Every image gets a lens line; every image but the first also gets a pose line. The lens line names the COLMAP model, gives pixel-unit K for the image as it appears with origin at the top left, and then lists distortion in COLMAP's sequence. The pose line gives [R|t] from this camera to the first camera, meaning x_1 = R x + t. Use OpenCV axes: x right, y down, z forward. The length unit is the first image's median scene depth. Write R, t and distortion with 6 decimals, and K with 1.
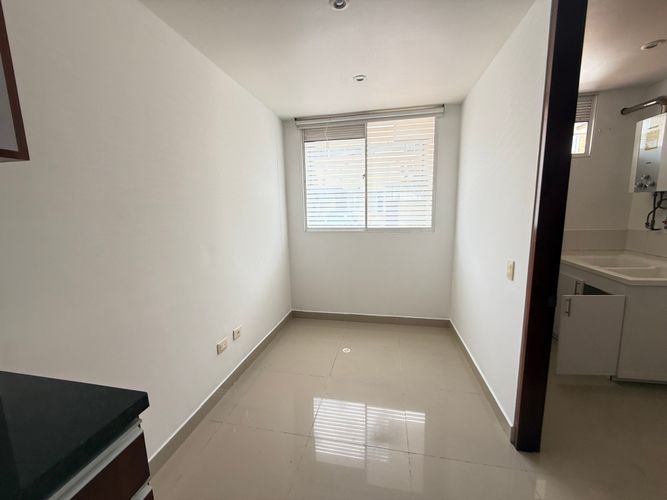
lens RADIAL K [[264.2, 0, 331.8], [0, 264.2, 251.7], [0, 0, 1]] dist [-0.004340, -0.000335]
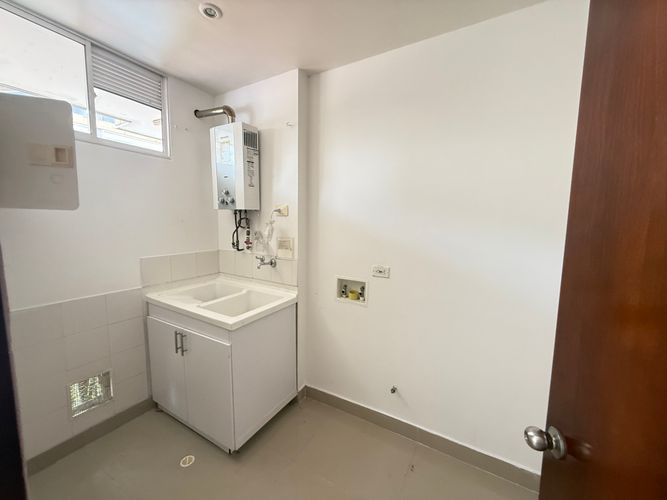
lens RADIAL K [[264.2, 0, 331.8], [0, 264.2, 251.7], [0, 0, 1]] dist [-0.004340, -0.000335]
pose [[0.315740, -0.070445, 0.946227, 0.434464], [0.127194, 0.991382, 0.031365, -0.065329], [-0.940282, 0.110451, 0.321979, 0.382540]]
